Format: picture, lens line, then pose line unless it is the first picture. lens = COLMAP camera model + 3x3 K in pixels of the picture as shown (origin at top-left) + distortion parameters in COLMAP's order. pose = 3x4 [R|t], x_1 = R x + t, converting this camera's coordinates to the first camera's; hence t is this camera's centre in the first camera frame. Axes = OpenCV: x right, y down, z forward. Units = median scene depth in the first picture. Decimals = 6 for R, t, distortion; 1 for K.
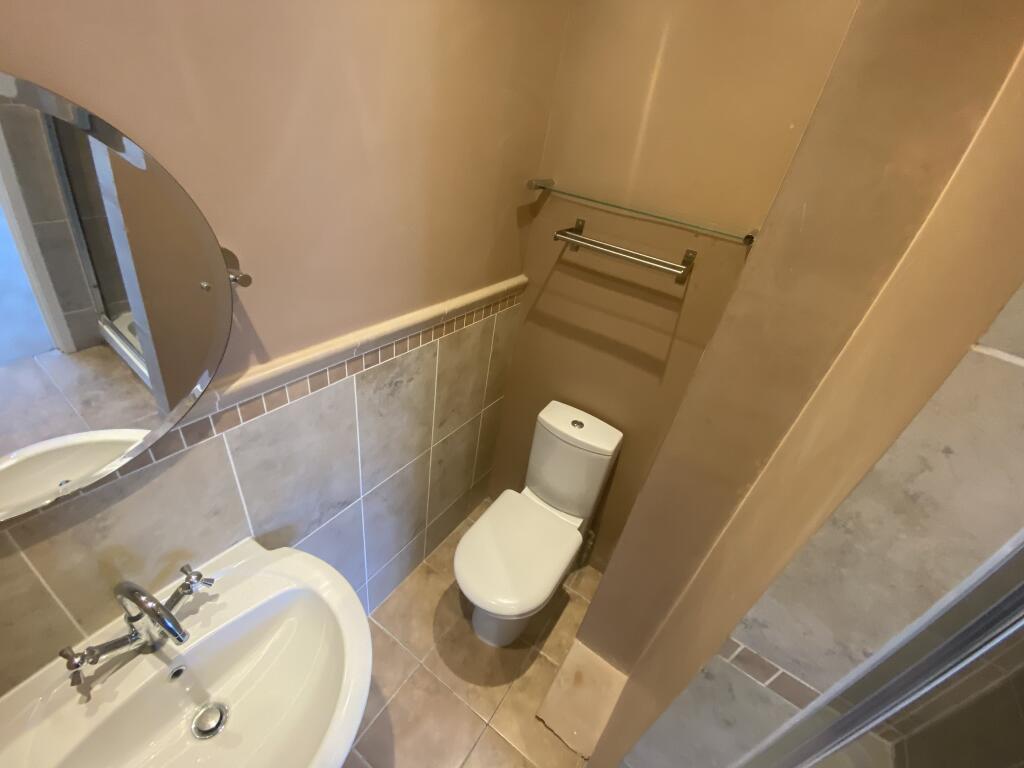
lens RADIAL K [[419.0, 0, 512.0], [0, 419.0, 384.0], [0, 0, 1]] dist [-0.000015, -0.014462]
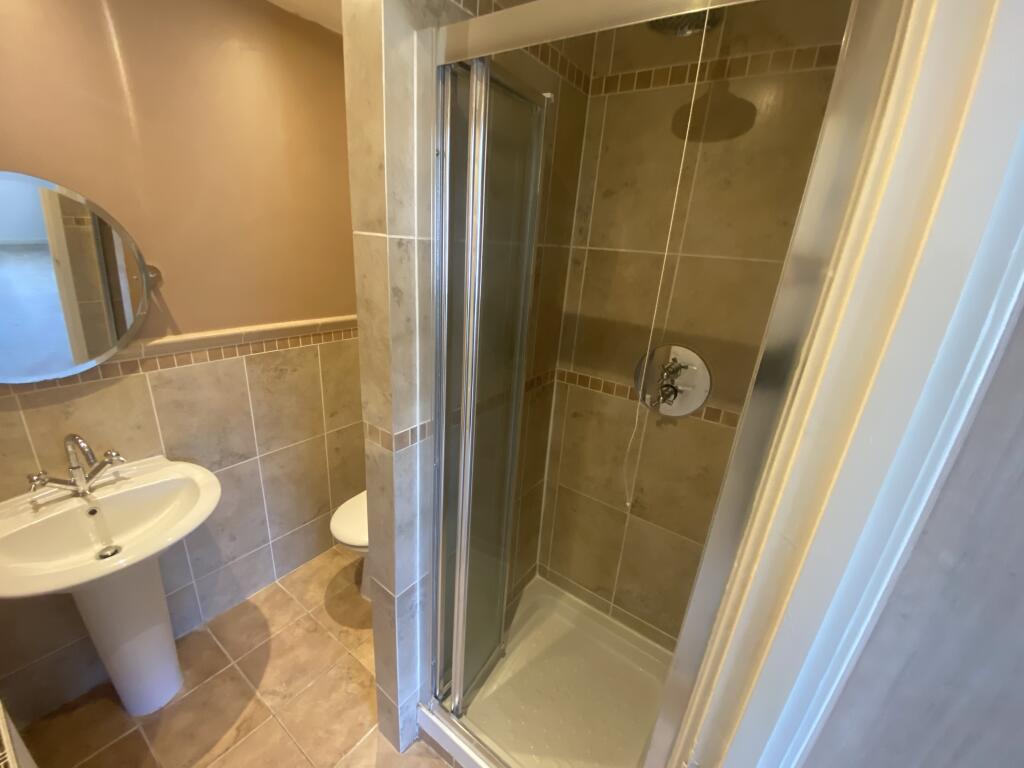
lens RADIAL K [[419.0, 0, 512.0], [0, 419.0, 384.0], [0, 0, 1]] dist [-0.000015, -0.014462]
pose [[0.996906, -0.059726, -0.051099, 0.686538], [0.046156, 0.971023, -0.234486, 0.484848], [0.063623, 0.231402, 0.970776, -0.426357]]
